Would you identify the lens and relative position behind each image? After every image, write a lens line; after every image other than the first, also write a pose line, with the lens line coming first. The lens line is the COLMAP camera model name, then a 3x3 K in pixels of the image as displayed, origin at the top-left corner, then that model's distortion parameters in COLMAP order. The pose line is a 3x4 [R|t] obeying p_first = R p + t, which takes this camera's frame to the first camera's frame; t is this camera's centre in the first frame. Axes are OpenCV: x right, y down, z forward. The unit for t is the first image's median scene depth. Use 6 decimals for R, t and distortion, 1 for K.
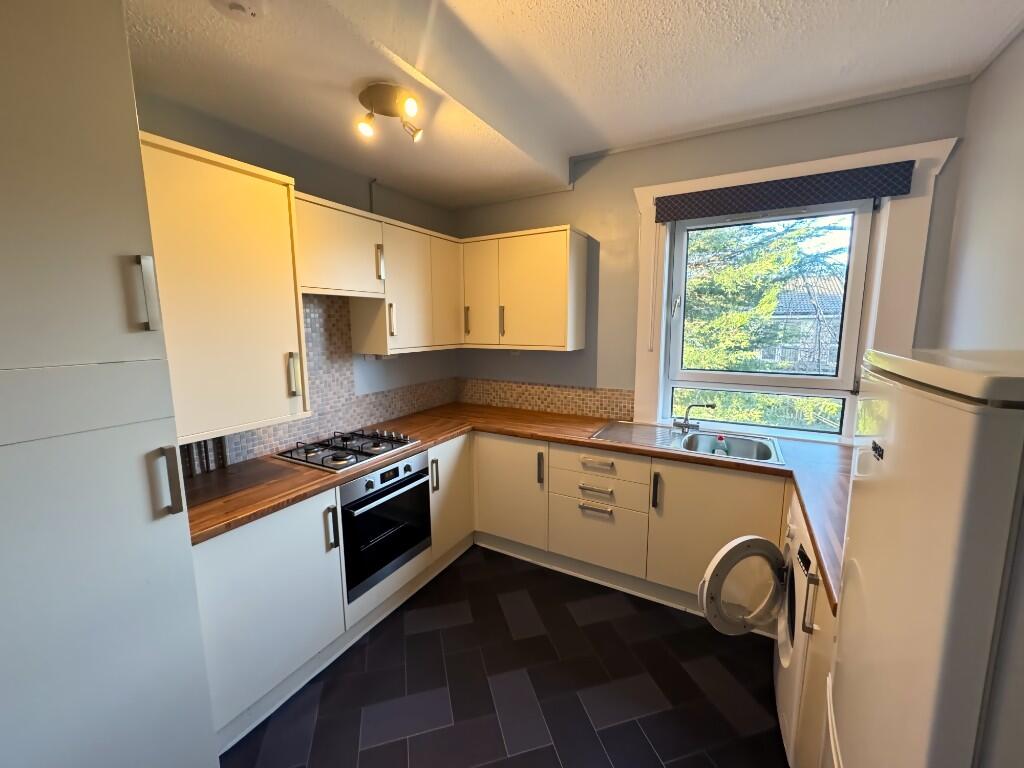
lens RADIAL K [[406.8, 0, 513.7], [0, 406.8, 382.1], [0, 0, 1]] dist [-0.002456, 0.000442]
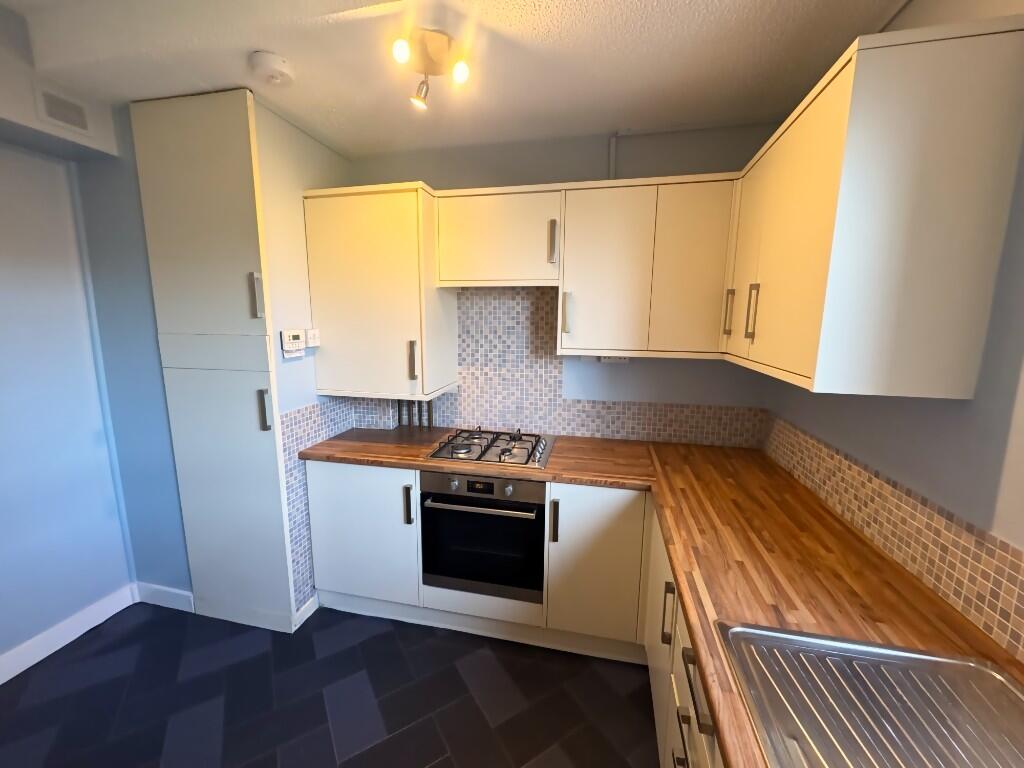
lens RADIAL K [[406.8, 0, 513.3], [0, 406.8, 380.6], [0, 0, 1]] dist [-0.002456, 0.000442]
pose [[0.286911, 0.153975, -0.945502, 0.427222], [-0.149403, 0.982113, 0.114601, -0.092438], [0.946235, 0.108381, 0.304783, 0.639028]]
